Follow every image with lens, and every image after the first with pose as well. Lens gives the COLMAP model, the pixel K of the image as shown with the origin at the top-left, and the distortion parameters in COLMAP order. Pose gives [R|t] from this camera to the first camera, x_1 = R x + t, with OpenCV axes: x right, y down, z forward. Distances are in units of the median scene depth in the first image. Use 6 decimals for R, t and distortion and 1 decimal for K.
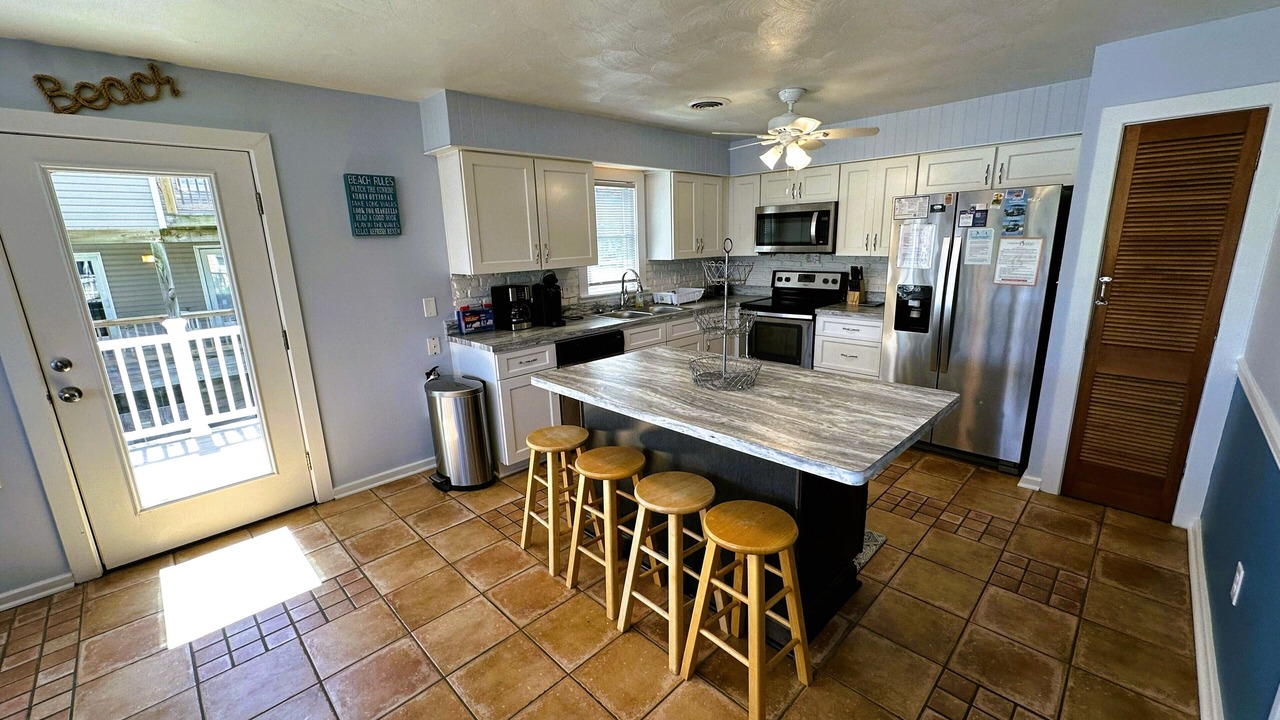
lens RADIAL K [[510.7, 0, 640.4], [0, 510.7, 359.9], [0, 0, 1]] dist [-0.002498, 0.000576]
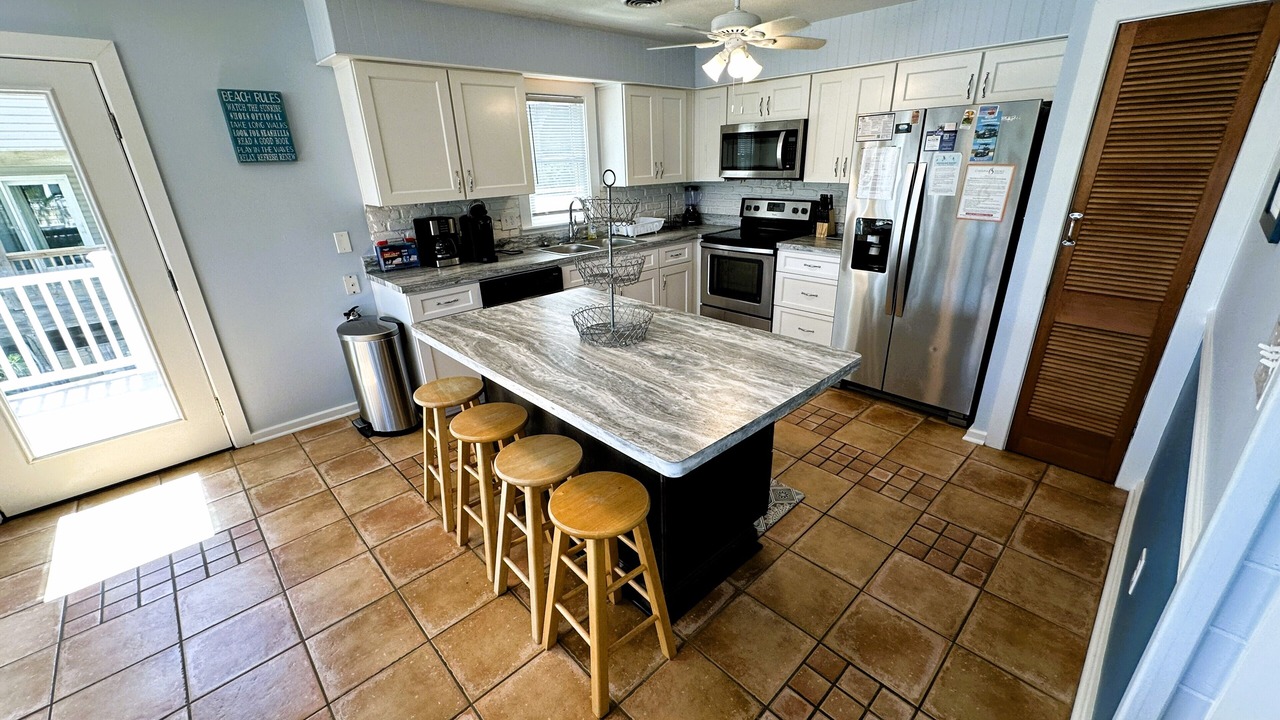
lens RADIAL K [[510.7, 0, 641.4], [0, 510.7, 359.4], [0, 0, 1]] dist [-0.002498, 0.000576]
pose [[0.999725, 0.007780, -0.022101, 0.191160], [-0.004509, 0.989509, 0.144399, -0.036953], [0.022992, -0.144260, 0.989273, 0.086703]]
